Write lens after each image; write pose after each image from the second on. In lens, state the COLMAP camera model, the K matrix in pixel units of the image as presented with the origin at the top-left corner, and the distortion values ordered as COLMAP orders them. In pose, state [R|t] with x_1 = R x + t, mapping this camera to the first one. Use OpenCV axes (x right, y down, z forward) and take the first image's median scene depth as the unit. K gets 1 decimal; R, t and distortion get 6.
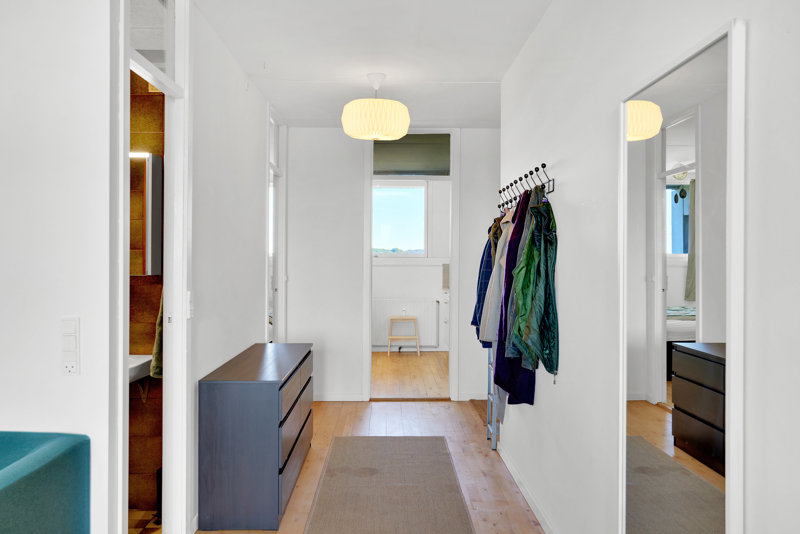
lens RADIAL K [[769.8, 0, 400.0], [0, 769.8, 267.0], [0, 0, 1]] dist [0.001915, 0.000548]
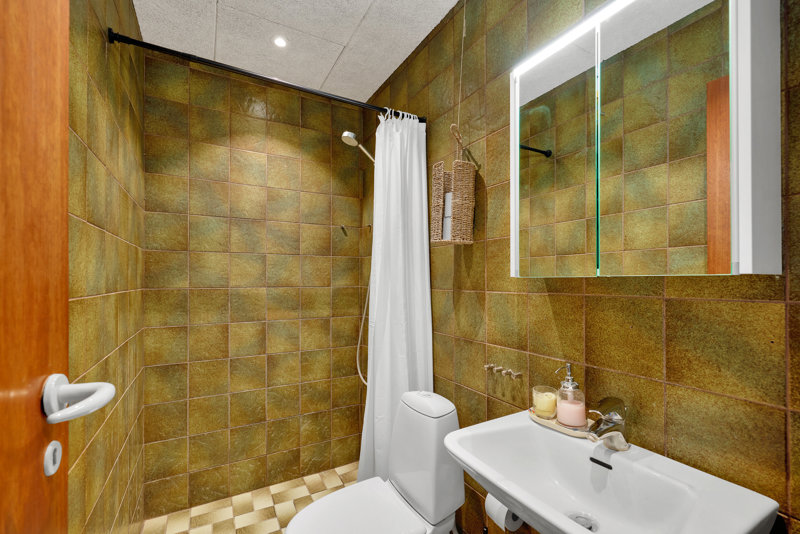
lens RADIAL K [[331.4, 0, 399.6], [0, 331.4, 280.3], [0, 0, 1]] dist [0.000061, -0.000069]
pose [[0.496522, -0.008104, -0.867986, -0.243698], [0.000288, 0.999958, -0.009172, 0.012920], [0.868024, 0.004304, 0.496504, 0.705630]]
